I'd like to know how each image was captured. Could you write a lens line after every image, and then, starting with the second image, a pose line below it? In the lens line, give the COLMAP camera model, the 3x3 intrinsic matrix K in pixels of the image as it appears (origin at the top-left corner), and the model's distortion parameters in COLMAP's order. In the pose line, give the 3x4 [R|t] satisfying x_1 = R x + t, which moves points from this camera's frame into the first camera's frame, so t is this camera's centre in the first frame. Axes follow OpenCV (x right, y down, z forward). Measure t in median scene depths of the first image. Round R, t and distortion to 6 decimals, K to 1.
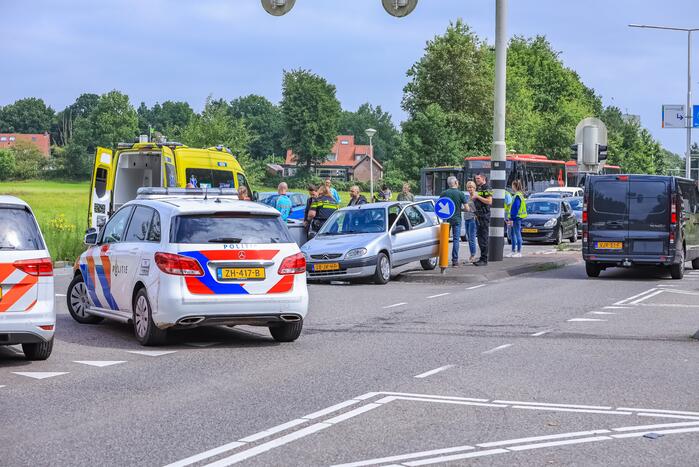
lens RADIAL K [[1441.8, 0, 349.5], [0, 1441.8, 233.5], [0, 0, 1]] dist [-0.438574, 0.004054]
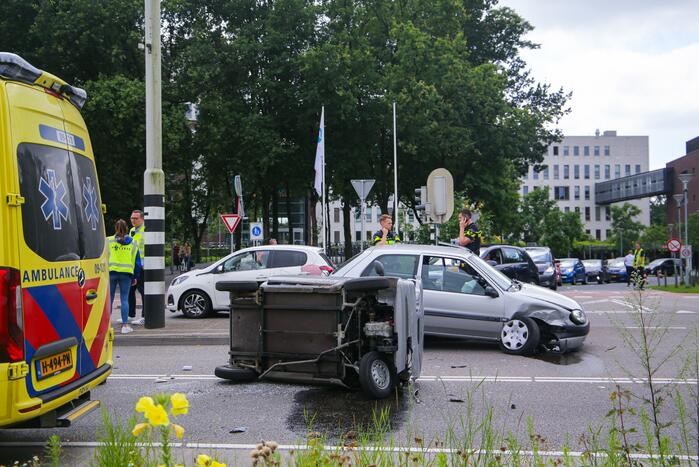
lens RADIAL K [[835.1, 0, 349.5], [0, 835.1, 233.5], [0, 0, 1]] dist [0.051695, 0.007894]
pose [[-0.271842, 0.010994, 0.962279, -0.129228], [0.036677, 0.999327, -0.001056, -0.009558], [-0.961643, 0.035007, -0.272062, 0.373698]]
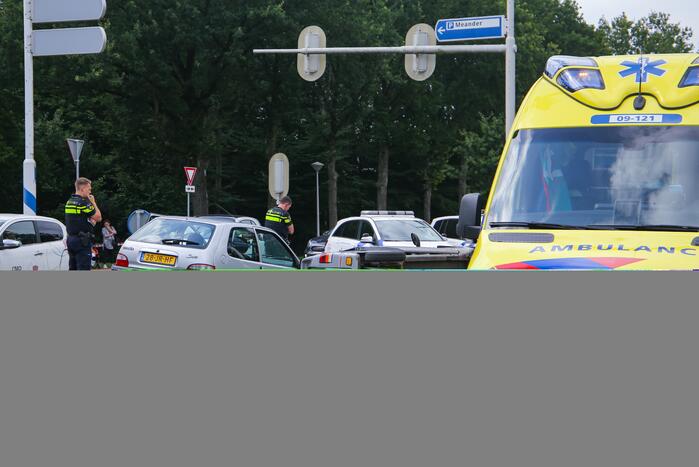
lens RADIAL K [[1261.0, 0, 349.5], [0, 1261.0, 233.5], [0, 0, 1]] dist [0.221729, 0.035499]
pose [[-0.999729, -0.019673, 0.012408, -0.019773], [-0.019189, 0.999093, 0.038000, -0.012807], [-0.013144, 0.037751, -0.999201, 0.525196]]
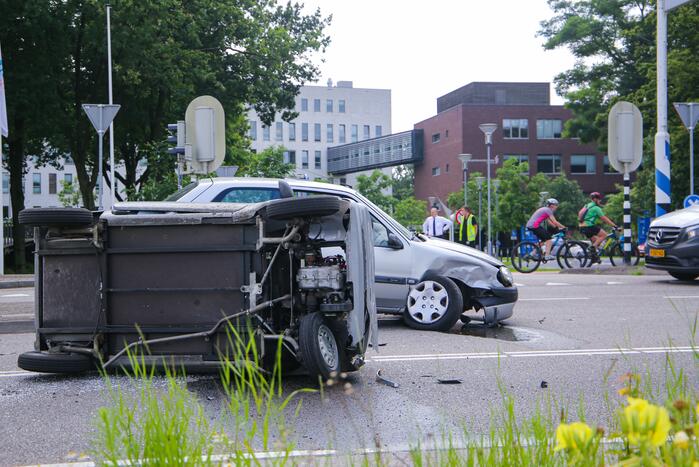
lens RADIAL K [[1119.8, 0, 349.5], [0, 1119.8, 233.5], [0, 0, 1]] dist [0.133547, 0.017060]
pose [[-0.557568, -0.004593, 0.830119, -0.106643], [0.030508, 0.999196, 0.026019, -0.003859], [-0.829571, 0.039833, -0.556979, 0.388264]]
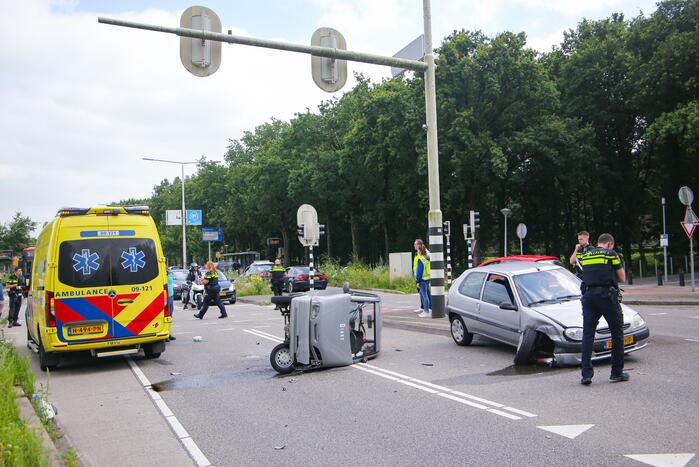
lens RADIAL K [[654.3, 0, 349.5], [0, 654.3, 233.5], [0, 0, 1]] dist [0.002012, -0.001129]
pose [[0.700373, -0.007509, 0.713738, -0.113035], [0.068126, 0.996083, -0.056371, -0.008090], [-0.710519, 0.088105, 0.698141, 0.254138]]
